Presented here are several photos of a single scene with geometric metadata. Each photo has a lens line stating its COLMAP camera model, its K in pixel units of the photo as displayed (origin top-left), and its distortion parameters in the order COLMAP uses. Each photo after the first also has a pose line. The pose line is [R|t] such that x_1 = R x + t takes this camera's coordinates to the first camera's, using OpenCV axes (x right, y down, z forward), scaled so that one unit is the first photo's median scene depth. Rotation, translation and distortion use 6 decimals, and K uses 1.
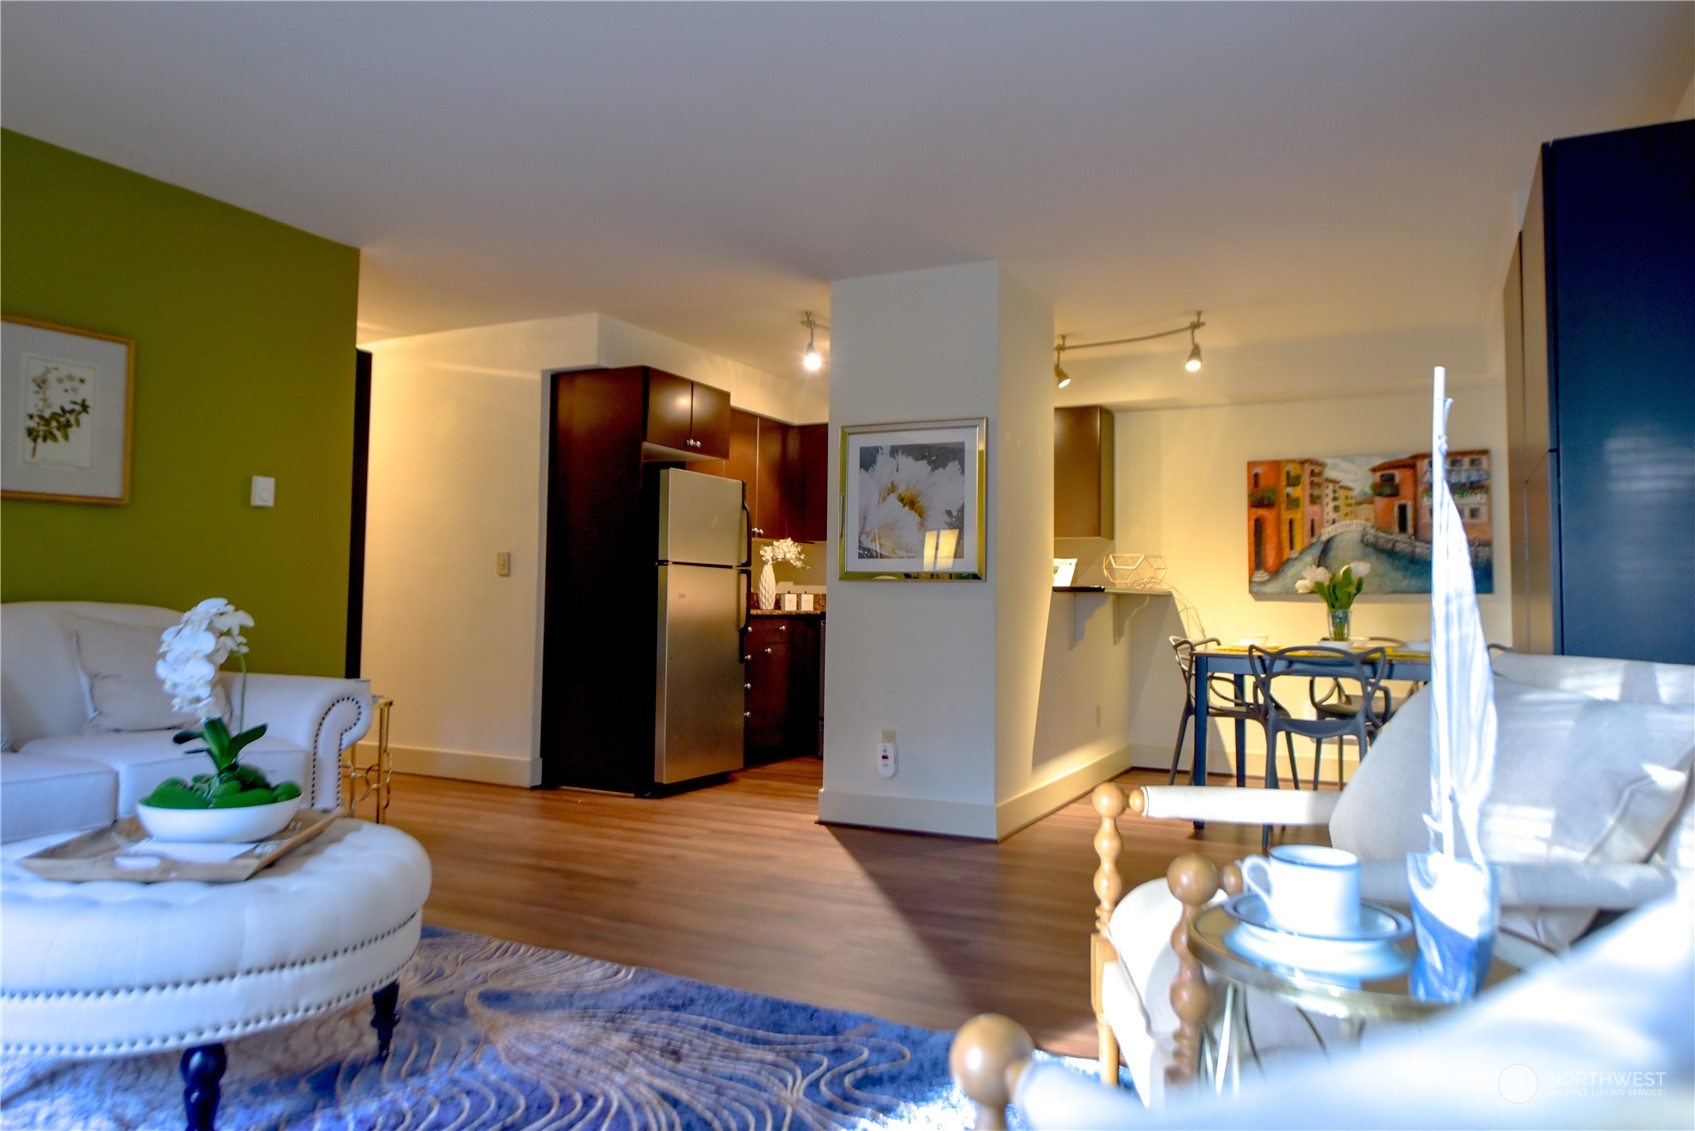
lens RADIAL K [[1102.6, 0, 856.8], [0, 1102.6, 562.1], [0, 0, 1]] dist [-0.001294, -0.001548]
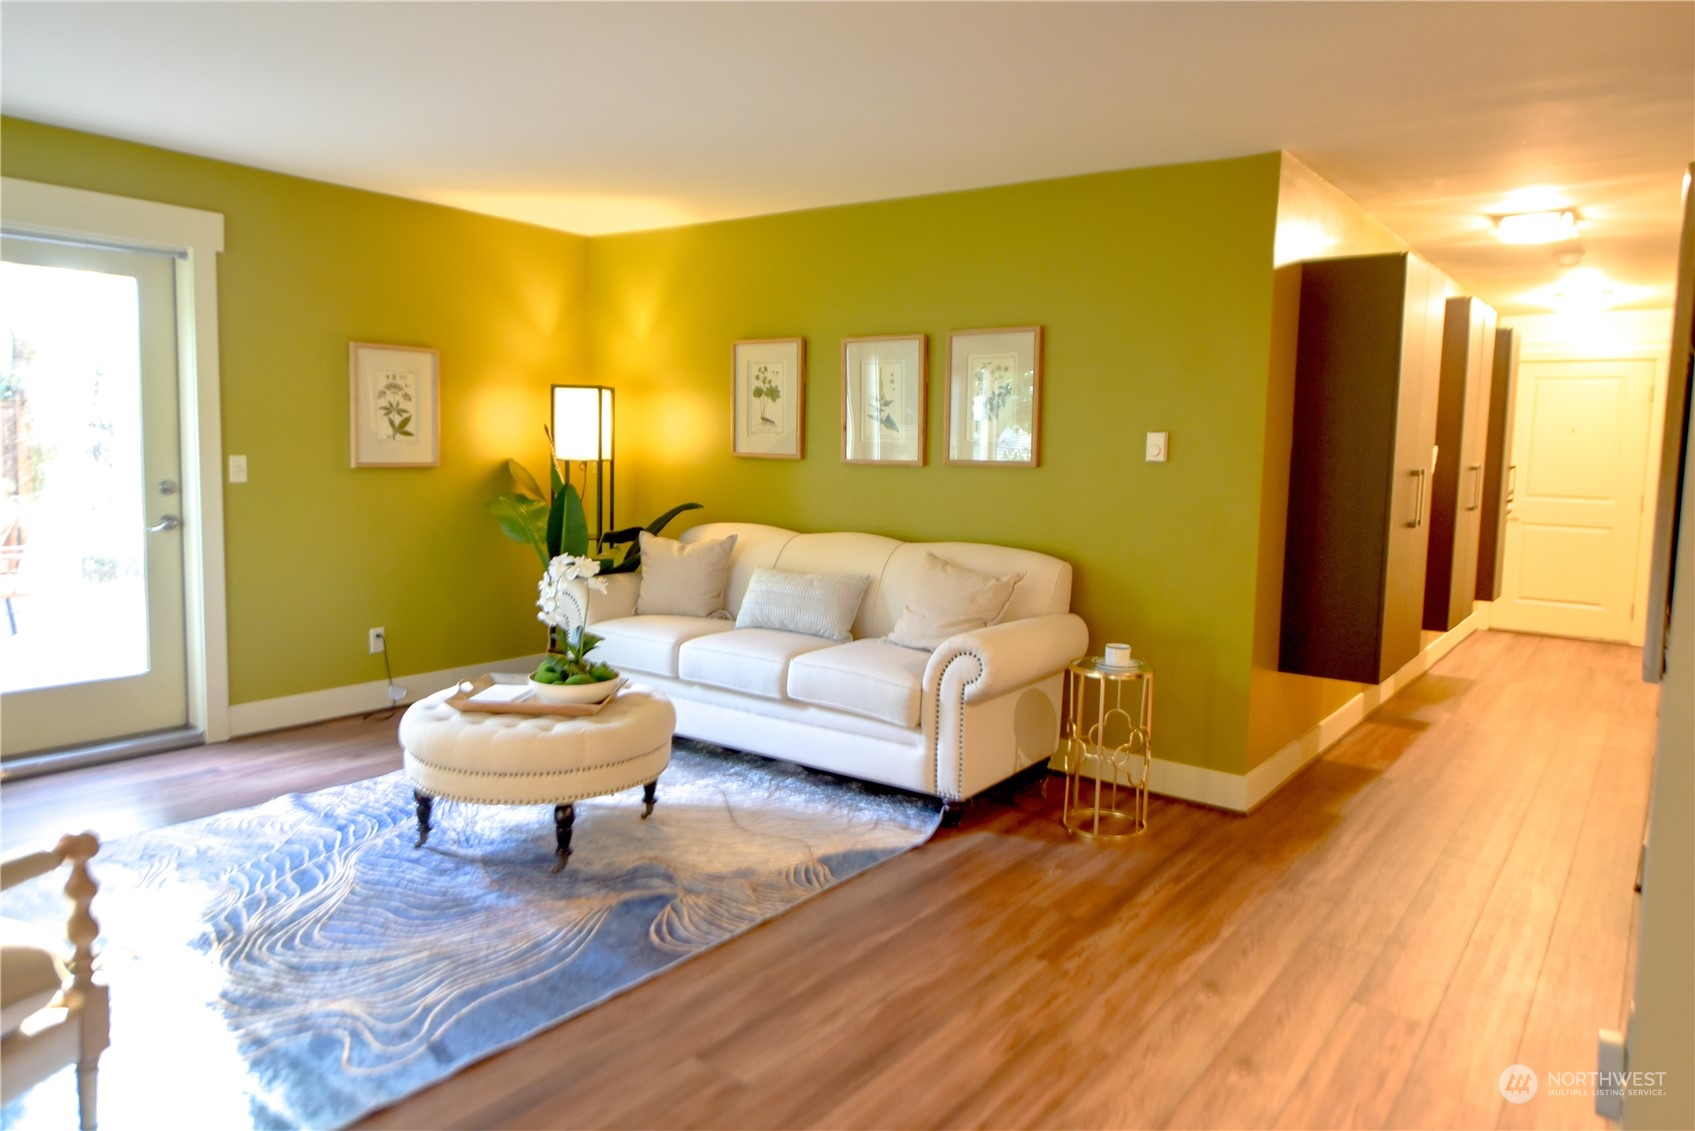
lens RADIAL K [[1102.6, 0, 852.4], [0, 1102.6, 556.1], [0, 0, 1]] dist [-0.001294, -0.001548]
pose [[-0.154718, 0.090475, -0.983807, 0.609447], [0.006541, 0.995870, 0.090556, -0.069490], [0.987937, 0.007575, -0.154671, 1.060362]]
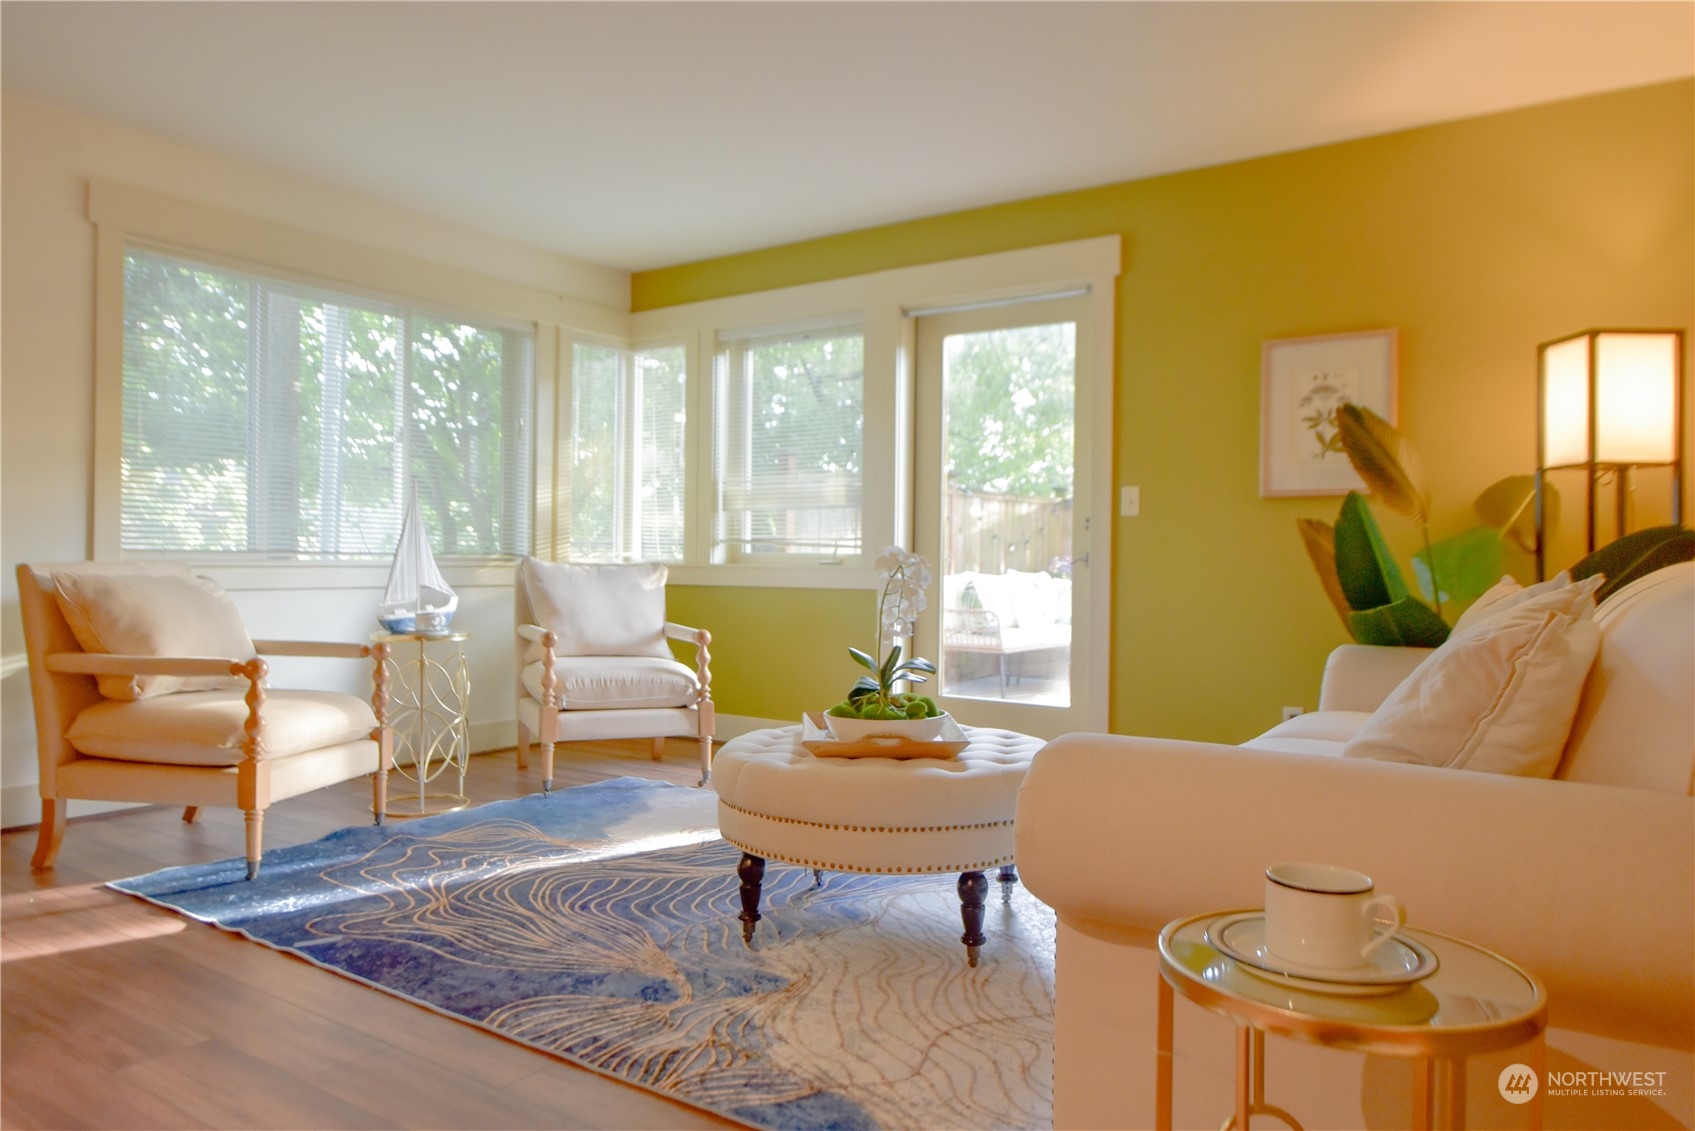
lens RADIAL K [[1159.3, 0, 840.9], [0, 1159.3, 565.4], [0, 0, 1]] dist [0.002054, 0.001603]
pose [[-0.991735, -0.017973, 0.127041, -0.441922], [-0.021958, 0.999308, -0.030034, 0.059490], [-0.126413, -0.032576, -0.991443, 1.447646]]
